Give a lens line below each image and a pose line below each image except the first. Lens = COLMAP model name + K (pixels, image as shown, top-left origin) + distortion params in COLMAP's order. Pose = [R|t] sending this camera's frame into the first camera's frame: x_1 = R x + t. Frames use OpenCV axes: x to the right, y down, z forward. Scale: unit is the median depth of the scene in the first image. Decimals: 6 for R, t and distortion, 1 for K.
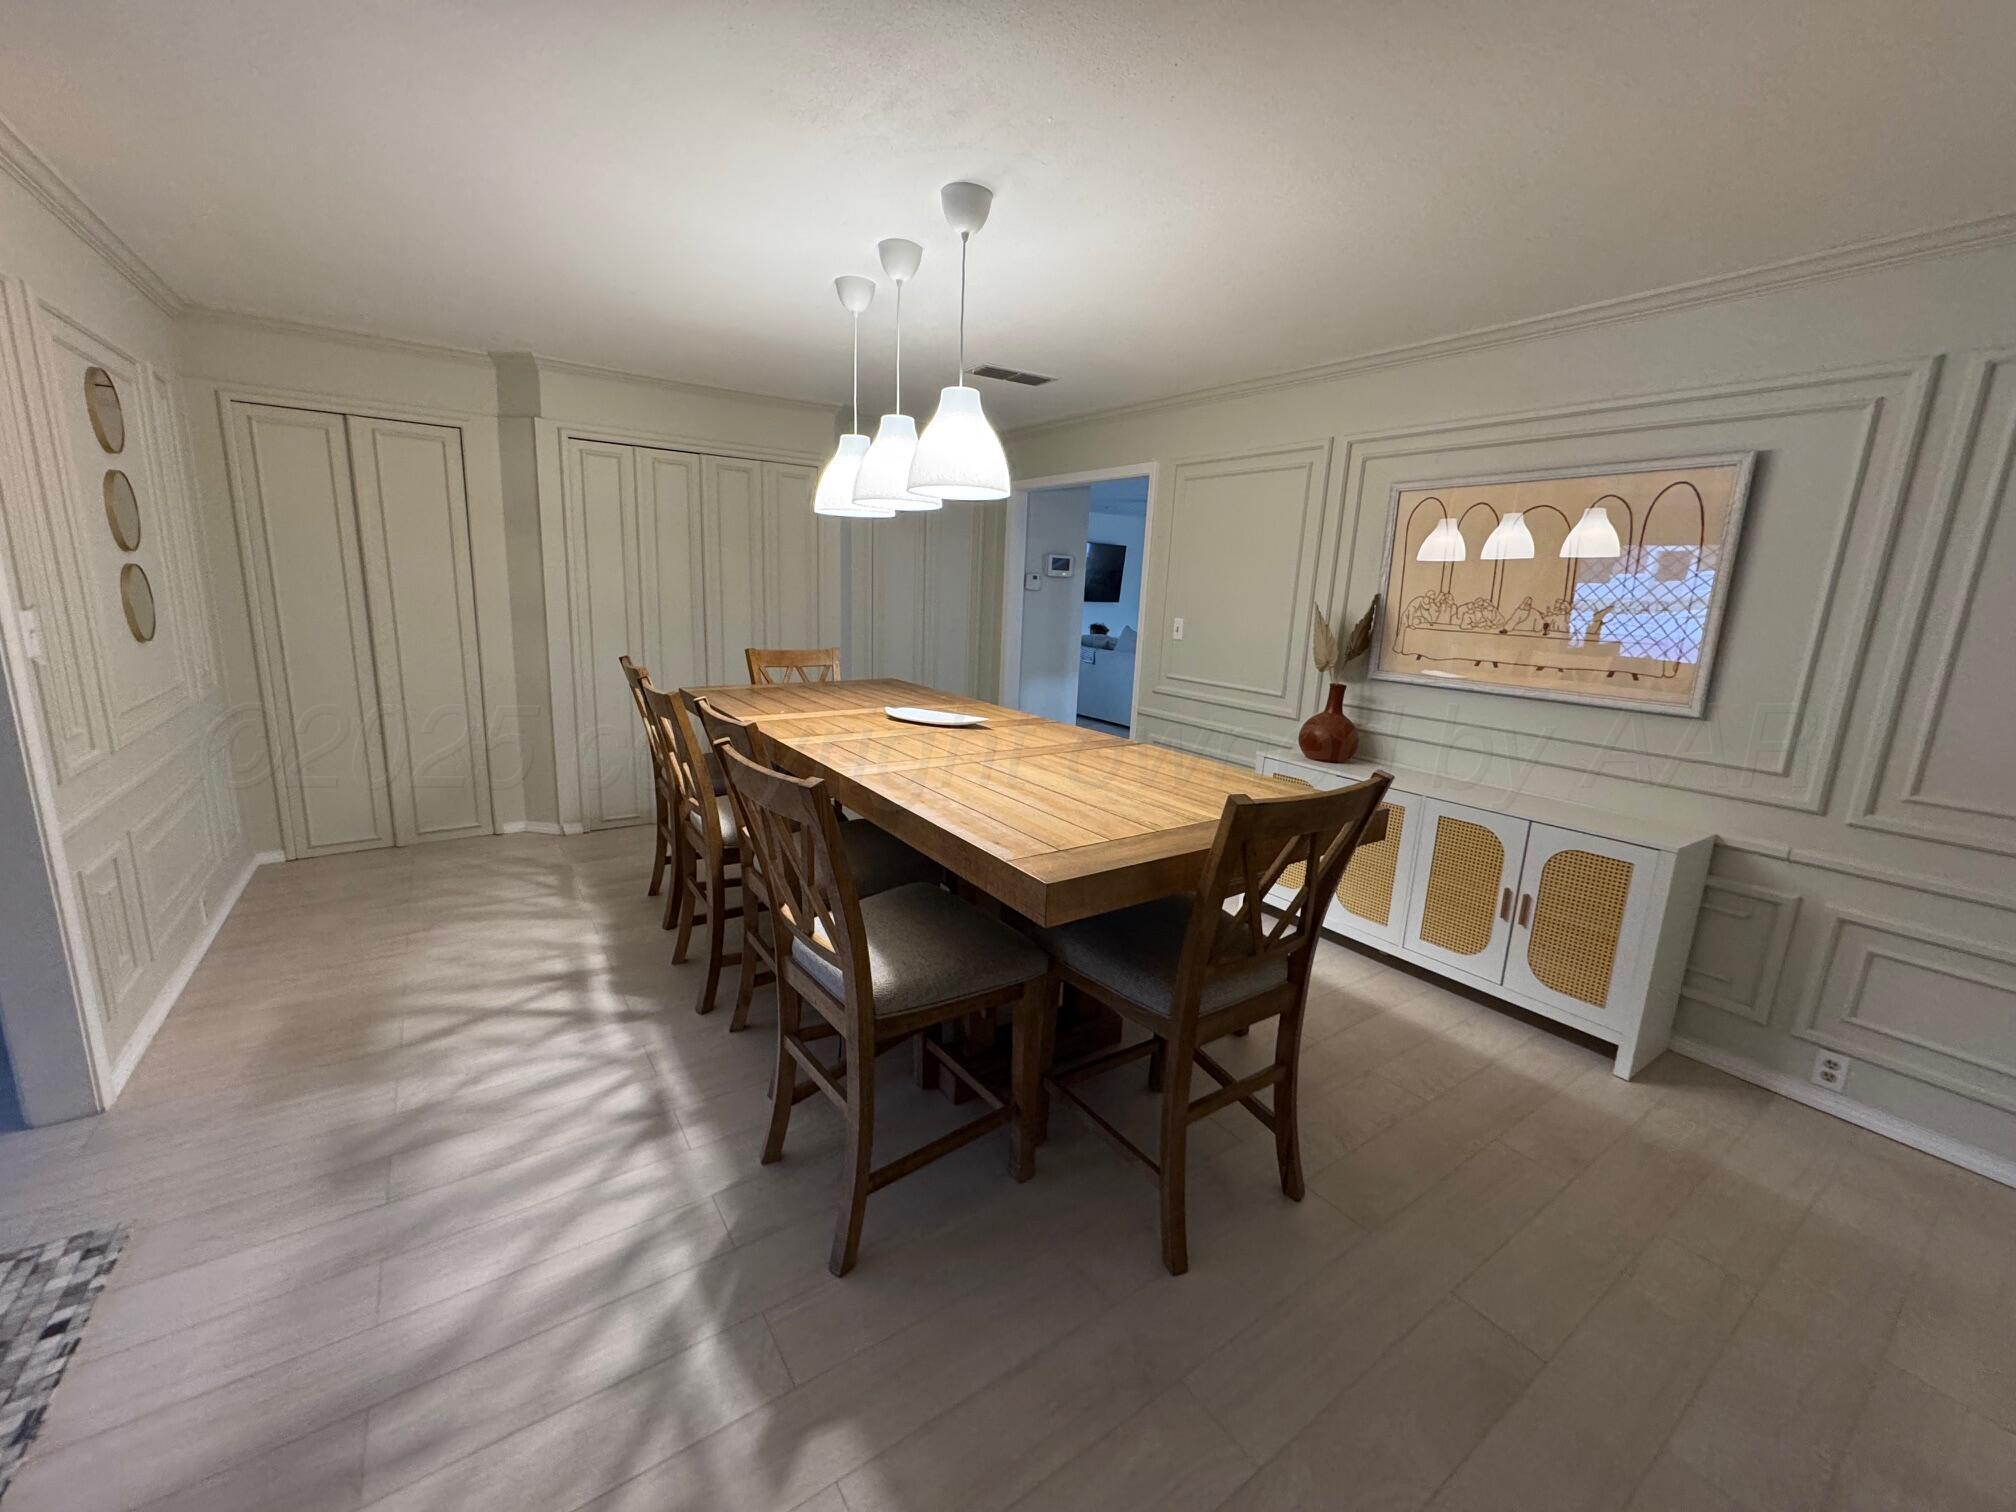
lens RADIAL K [[803.3, 0, 1008.0], [0, 803.3, 756.0], [0, 0, 1]] dist [-0.001991, 0.000595]
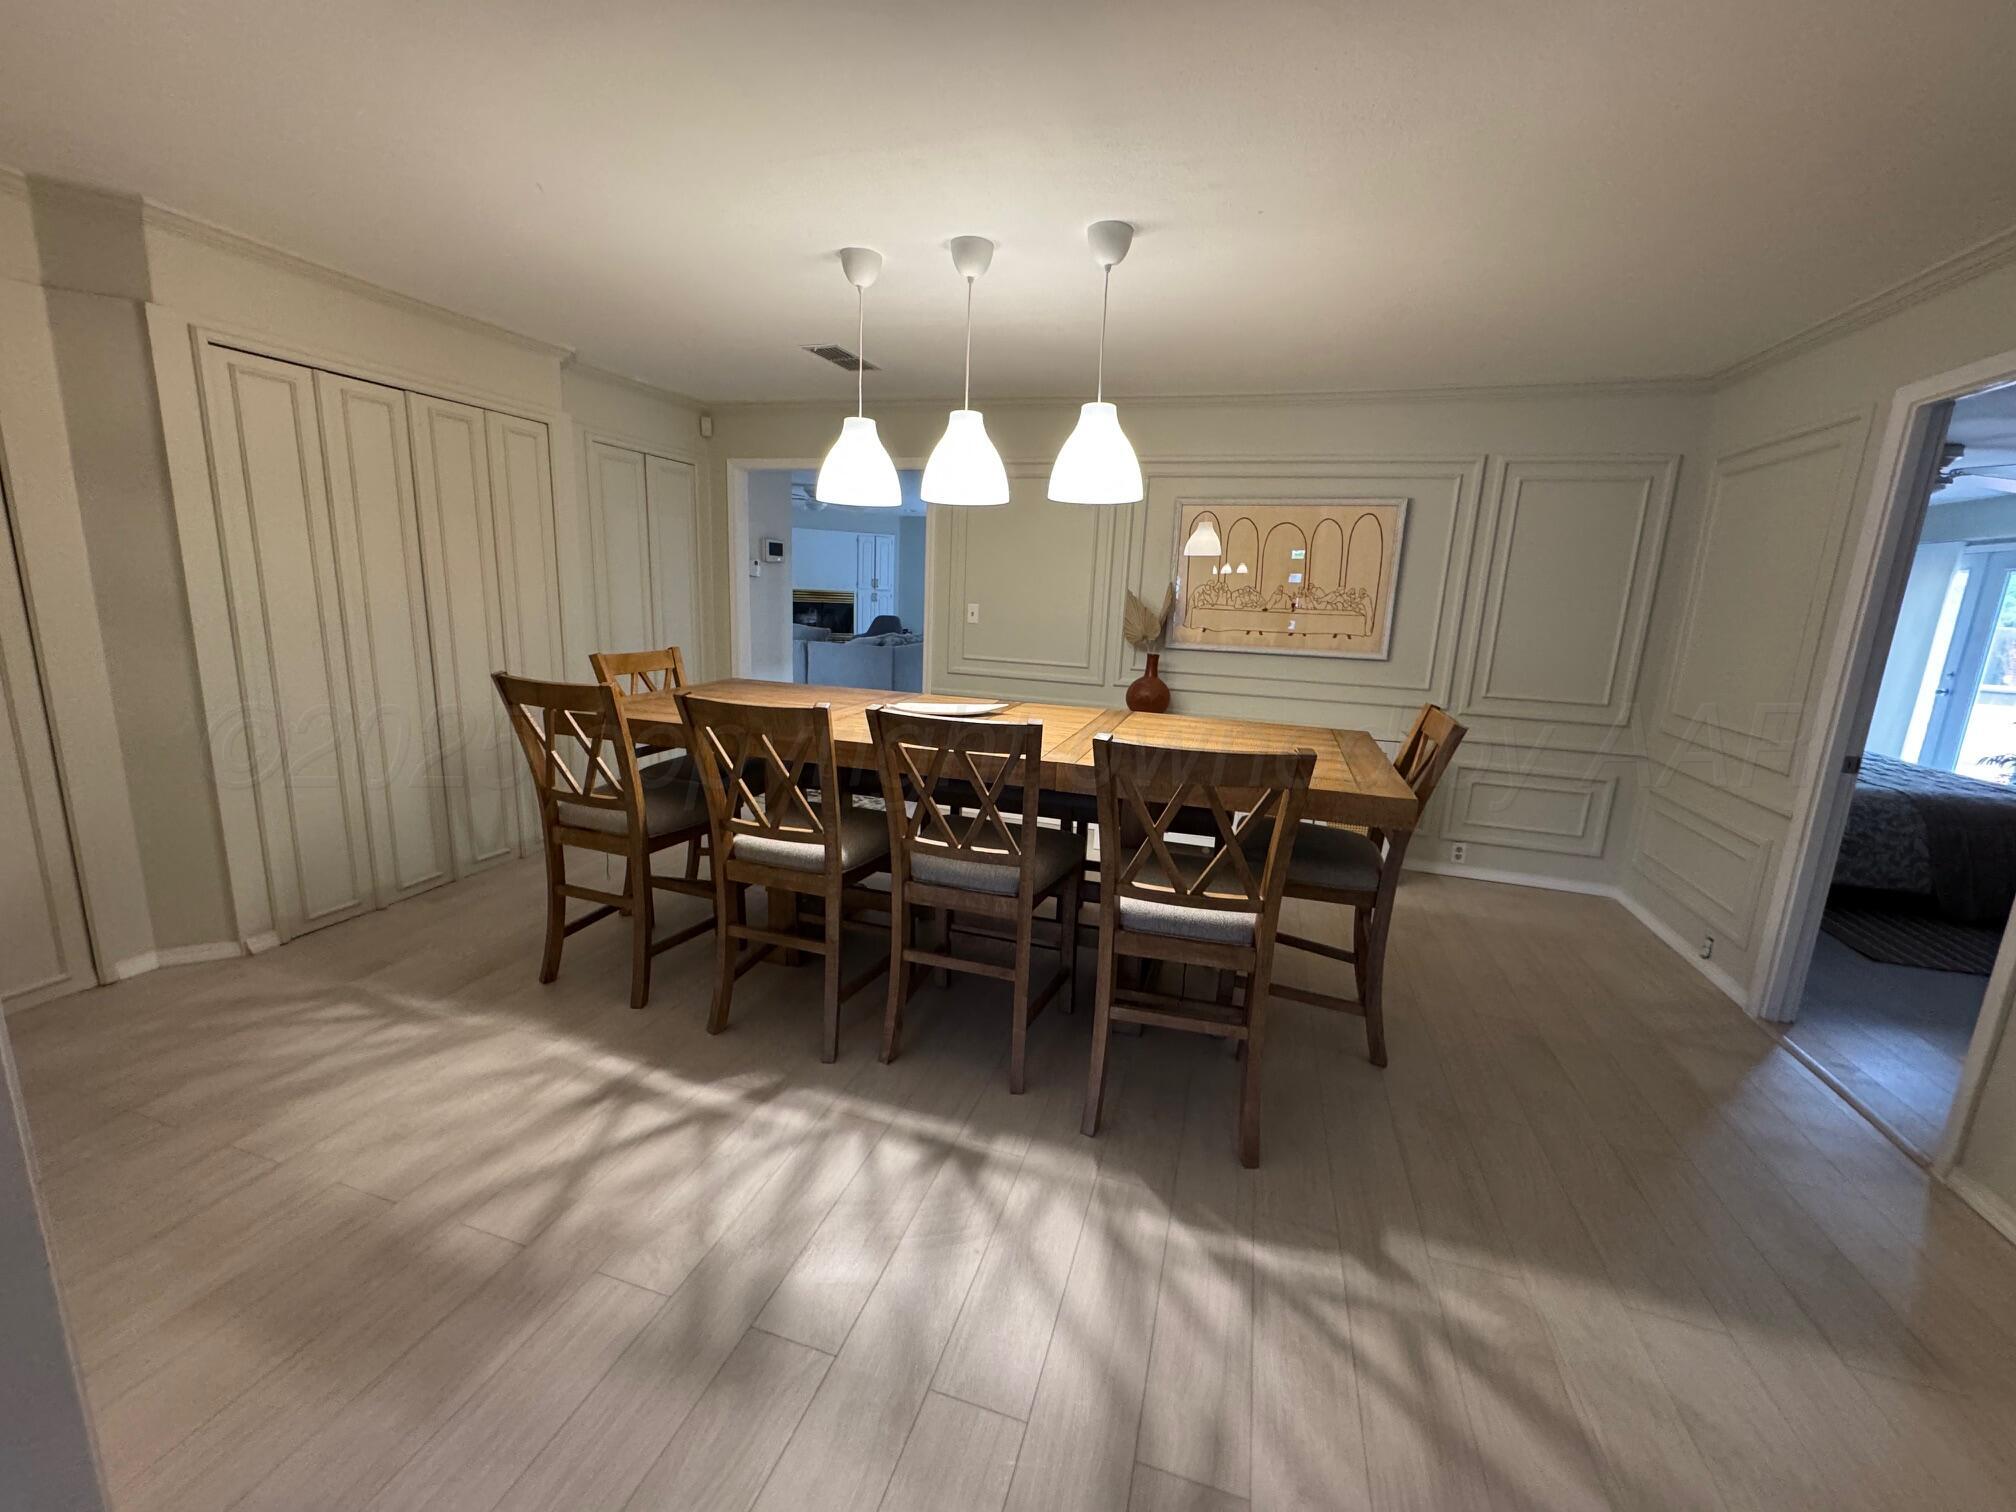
lens RADIAL K [[803.3, 0, 1008.0], [0, 803.3, 756.0], [0, 0, 1]] dist [-0.001991, 0.000595]
pose [[0.787498, -0.135251, 0.601294, -0.655568], [0.120387, 0.990587, 0.065148, -0.046647], [-0.604445, 0.021084, 0.796368, 0.149463]]
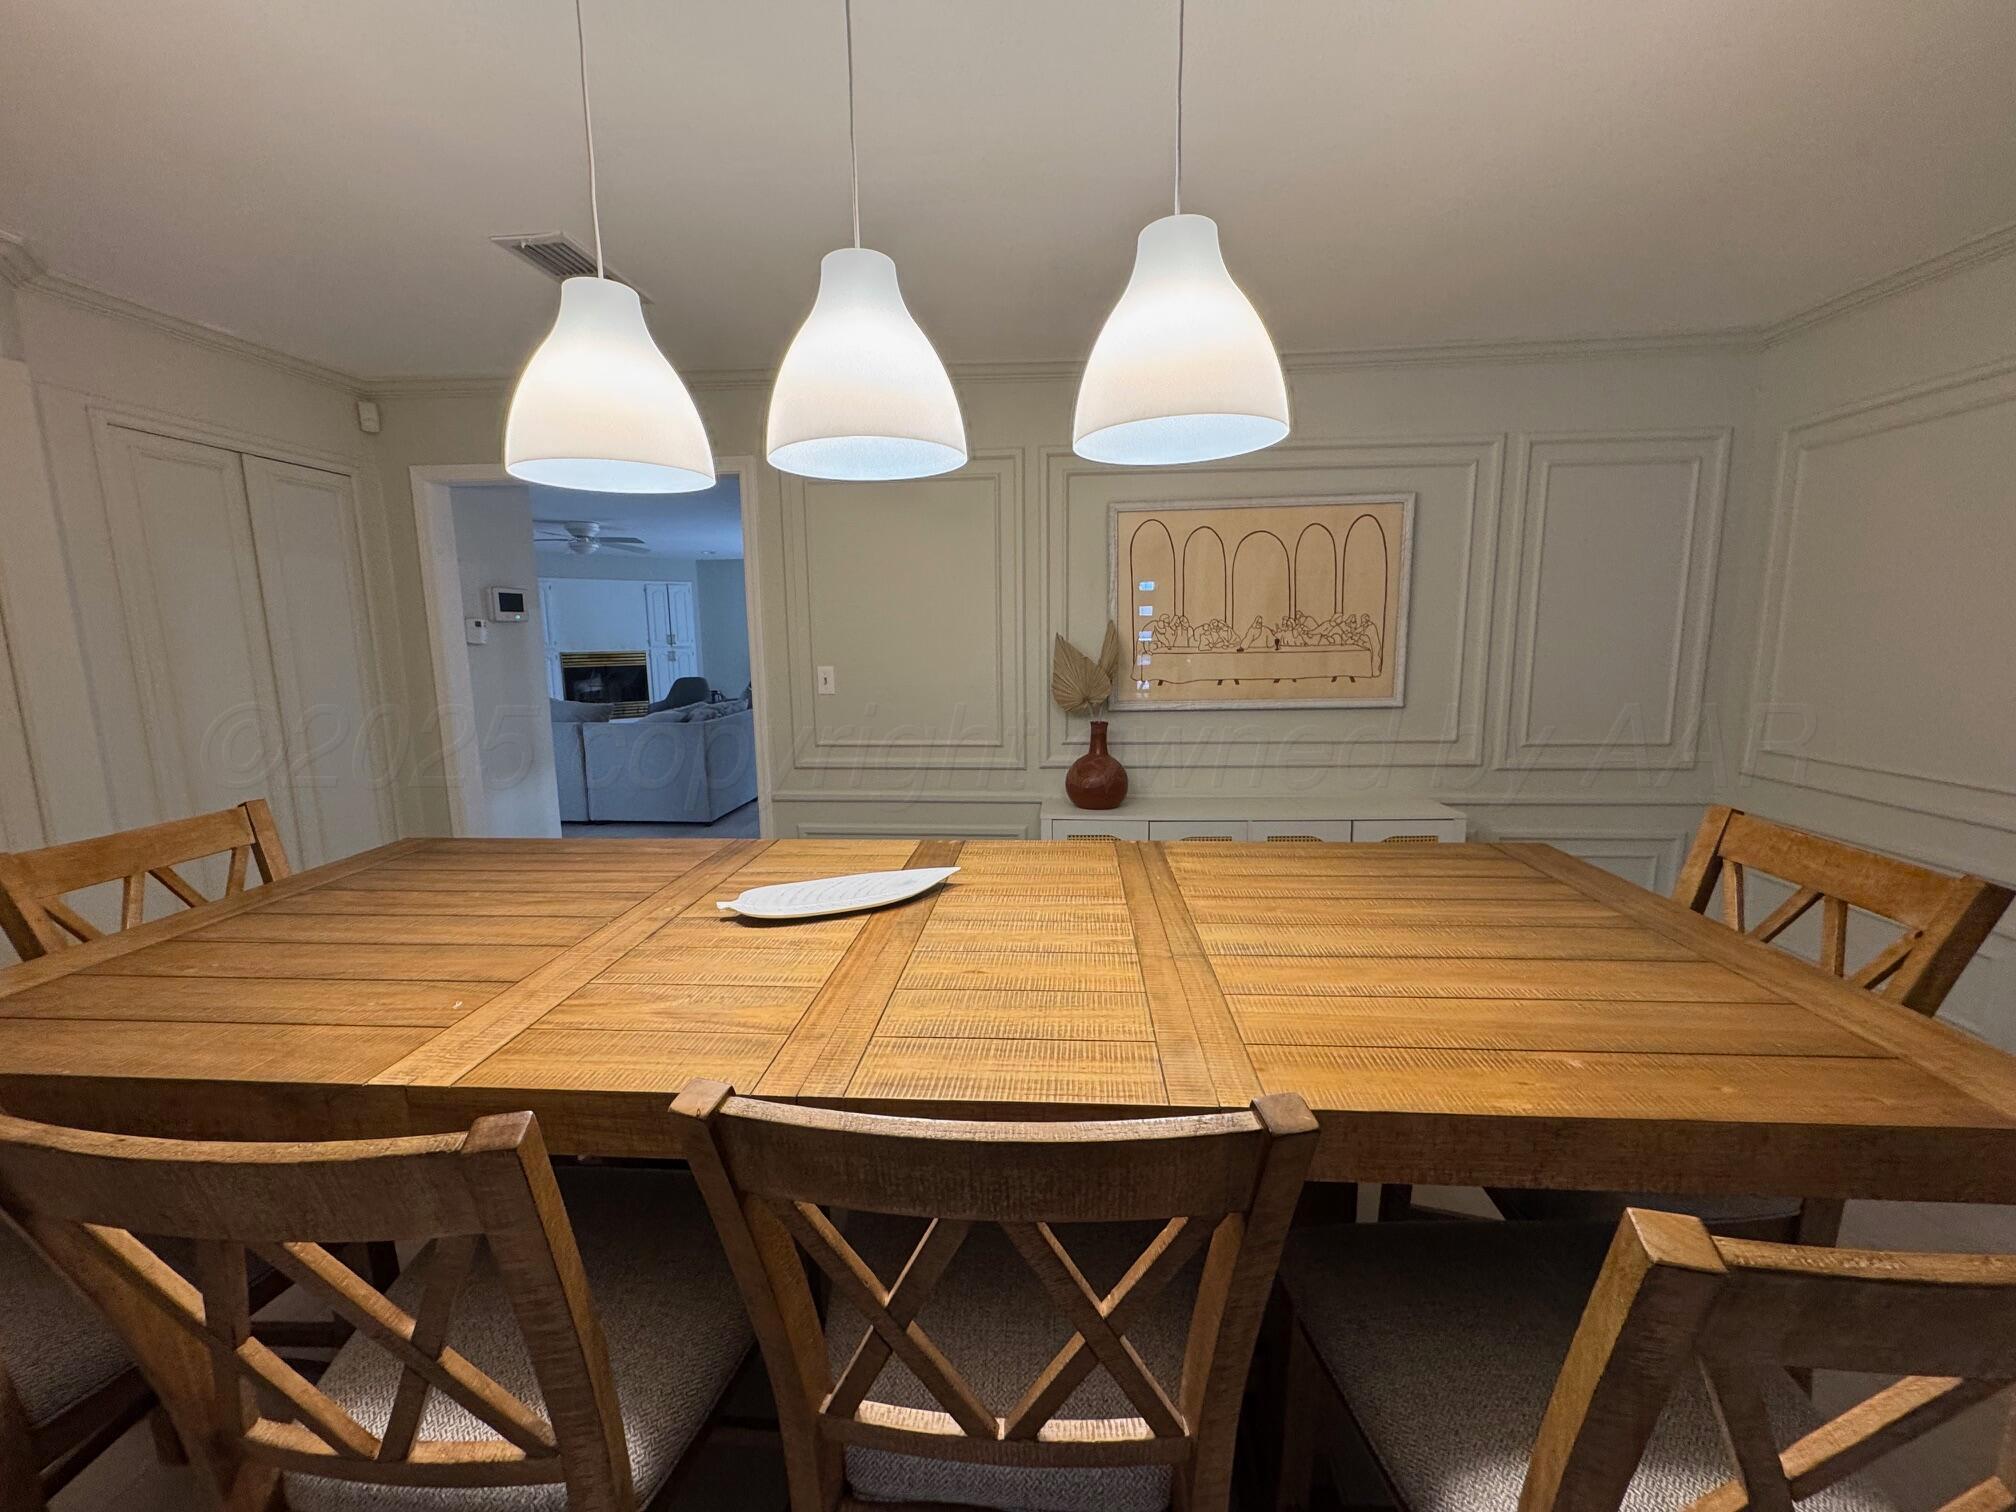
lens RADIAL K [[803.3, 0, 1008.0], [0, 803.3, 756.0], [0, 0, 1]] dist [-0.001991, 0.000595]
pose [[0.622654, -0.169962, 0.763816, -0.404906], [0.202774, 0.977829, 0.052284, -0.139916], [-0.755768, 0.122327, 0.643313, 0.590565]]
